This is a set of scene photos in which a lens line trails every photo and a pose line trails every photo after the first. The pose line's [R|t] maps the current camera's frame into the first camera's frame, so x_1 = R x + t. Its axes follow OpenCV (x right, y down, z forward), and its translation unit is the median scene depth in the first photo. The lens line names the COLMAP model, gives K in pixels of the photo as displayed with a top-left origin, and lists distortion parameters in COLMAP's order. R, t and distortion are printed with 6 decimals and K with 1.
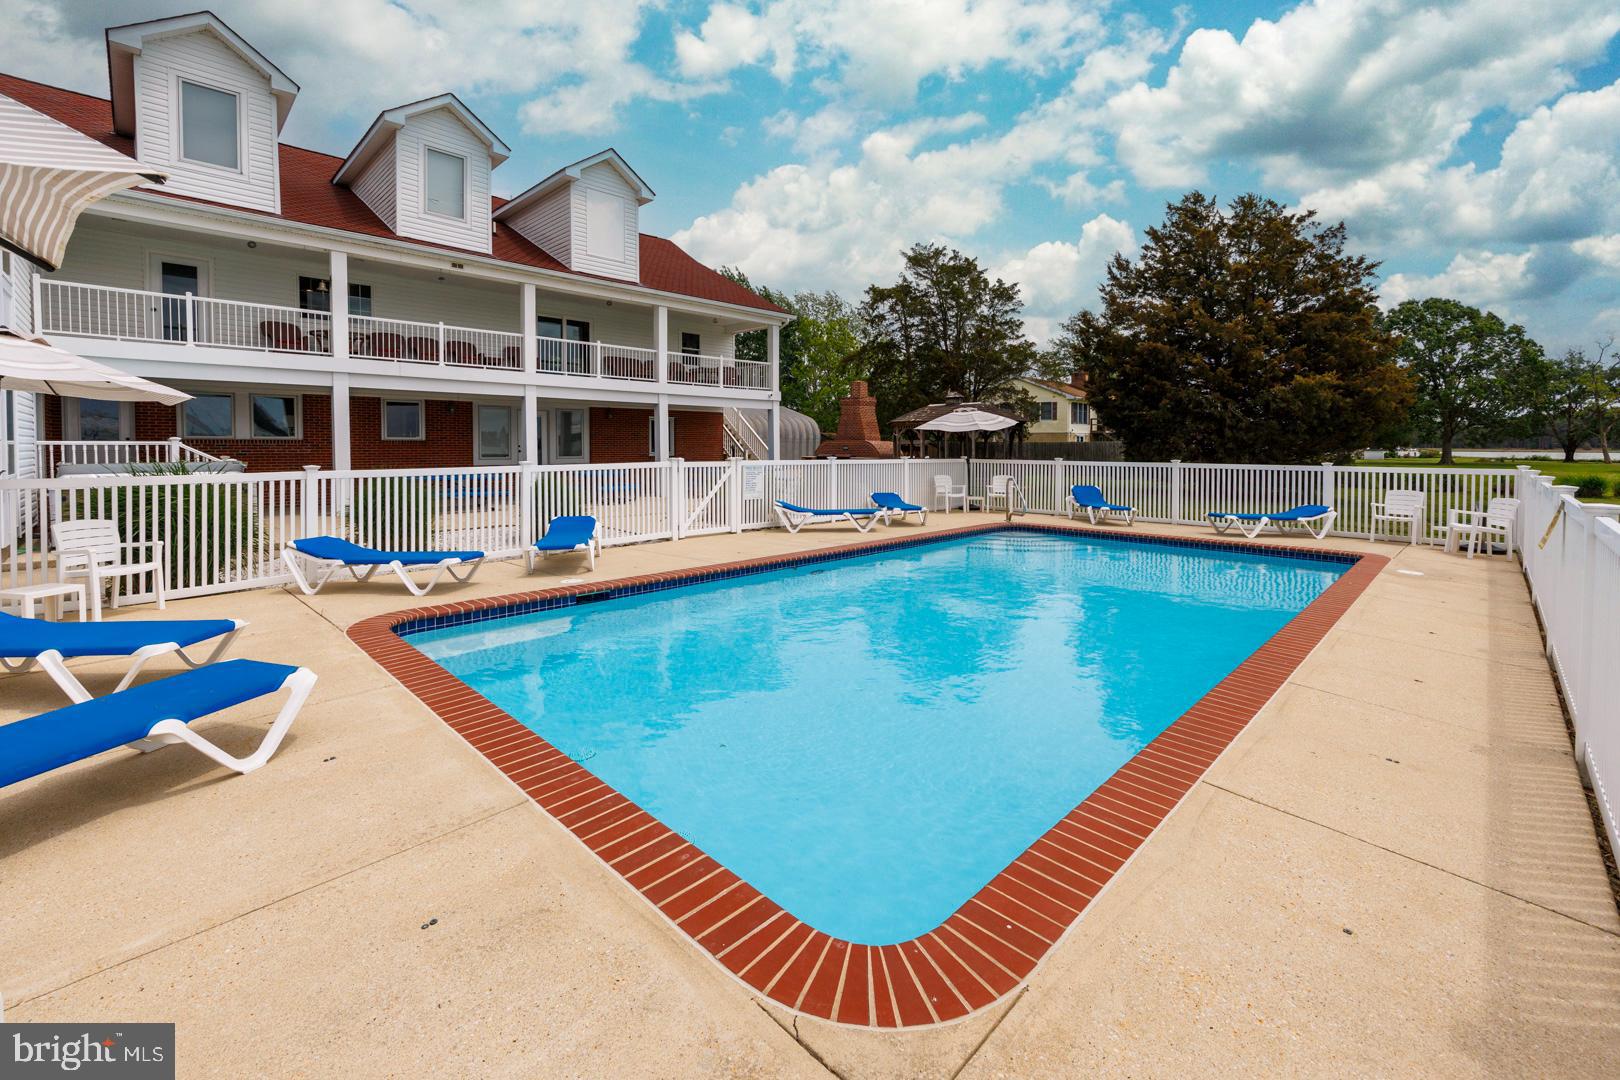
lens RADIAL K [[660.8, 0, 812.1], [0, 660.8, 441.9], [0, 0, 1]] dist [-0.000061, 0.000000]
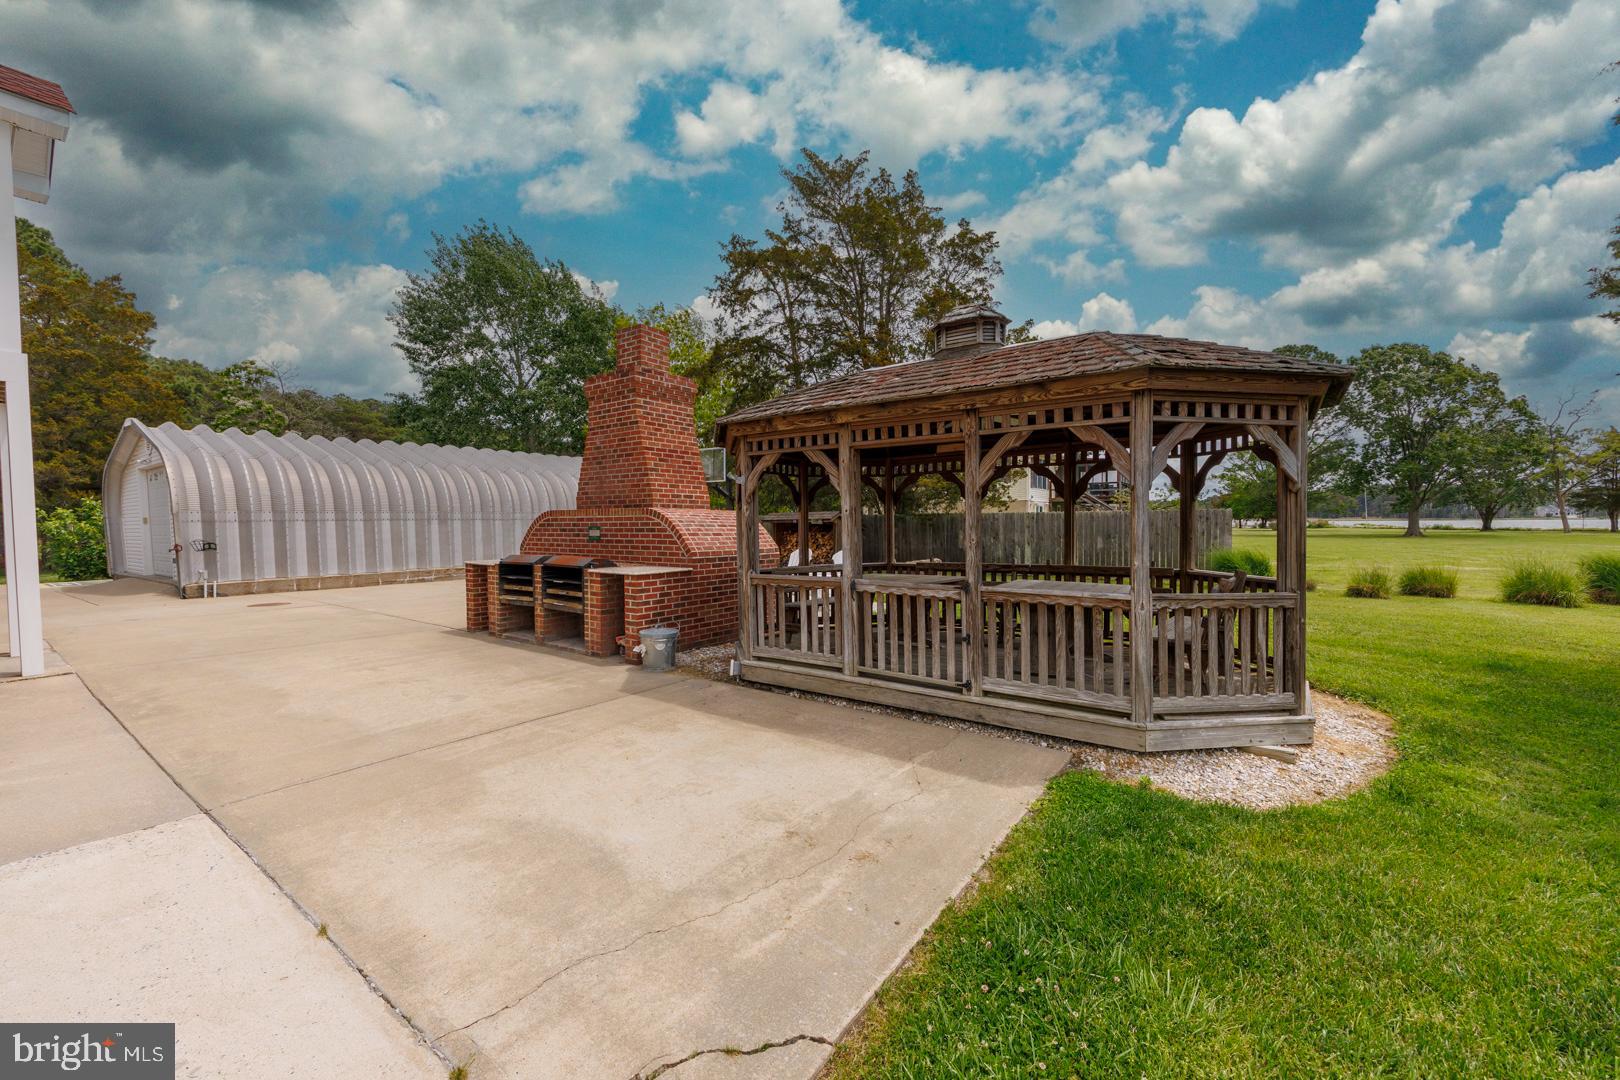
lens RADIAL K [[640.1, 0, 810.0], [0, 640.1, 540.0], [0, 0, 1]] dist [0.000071, 0.000010]
pose [[0.986507, -0.017104, 0.162823, 0.063387], [0.011648, 0.999340, 0.034405, 0.001441], [-0.163304, -0.032044, 0.986055, 0.439471]]
